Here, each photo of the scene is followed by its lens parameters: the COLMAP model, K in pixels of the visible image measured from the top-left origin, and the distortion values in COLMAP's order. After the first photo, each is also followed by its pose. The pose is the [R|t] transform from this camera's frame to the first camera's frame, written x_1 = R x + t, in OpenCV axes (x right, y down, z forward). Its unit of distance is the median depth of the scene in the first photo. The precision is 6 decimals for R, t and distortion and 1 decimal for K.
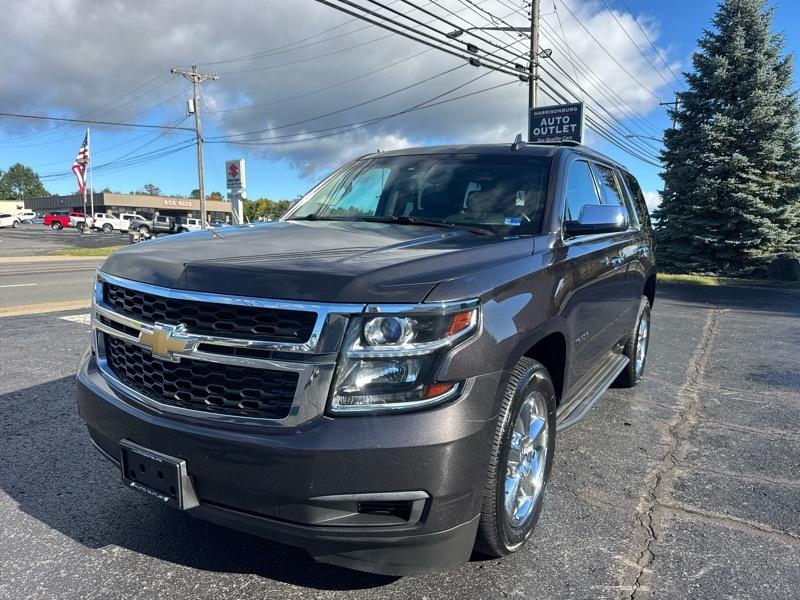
lens RADIAL K [[575.1, 0, 398.5], [0, 575.1, 301.0], [0, 0, 1]] dist [-0.001133, 0.001369]
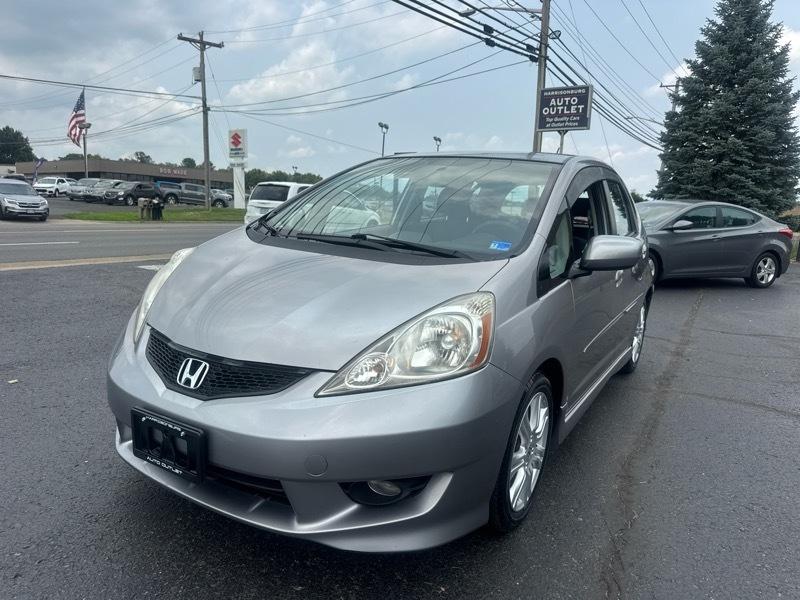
lens RADIAL K [[576.1, 0, 400.0], [0, 576.1, 300.0], [0, 0, 1]] dist [0.004267, -0.007202]
pose [[0.999543, 0.023429, 0.019083, -0.036500], [-0.024178, 0.998908, 0.039975, 0.014893], [-0.018125, -0.040418, 0.999018, -0.062037]]
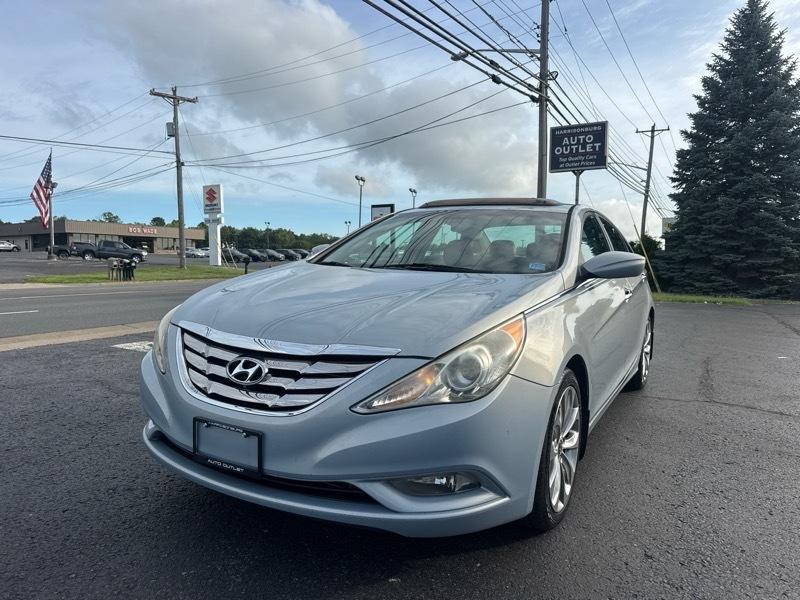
lens RADIAL K [[576.1, 0, 400.0], [0, 576.1, 300.0], [0, 0, 1]] dist [0.004267, -0.007202]
pose [[0.997851, -0.010674, 0.064644, -0.087787], [0.013835, 0.998720, -0.048648, 0.003569], [-0.064042, 0.049438, 0.996722, 0.045109]]
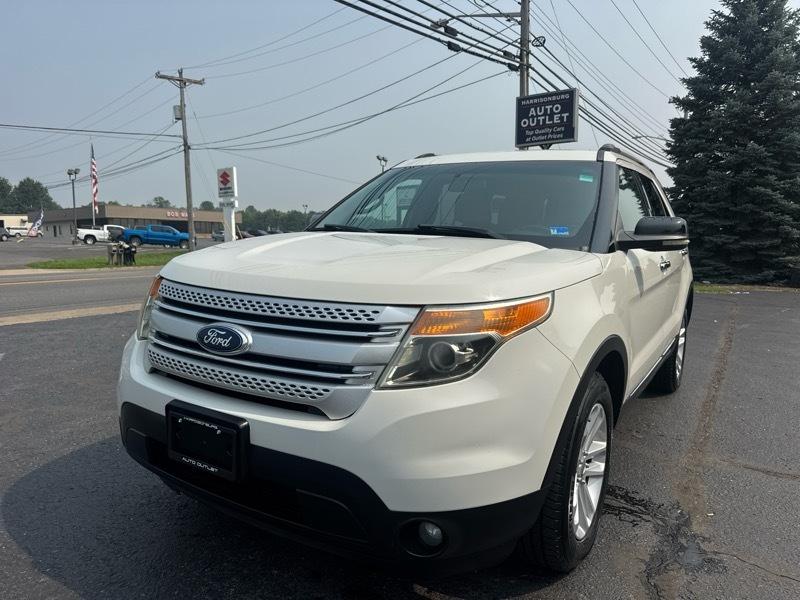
lens RADIAL K [[576.1, 0, 400.0], [0, 576.1, 300.0], [0, 0, 1]] dist [0.004267, -0.007202]
pose [[0.999769, -0.012650, -0.017357, 0.053512], [0.012352, 0.999776, -0.017179, -0.006169], [0.017571, 0.016961, 0.999702, 0.097356]]
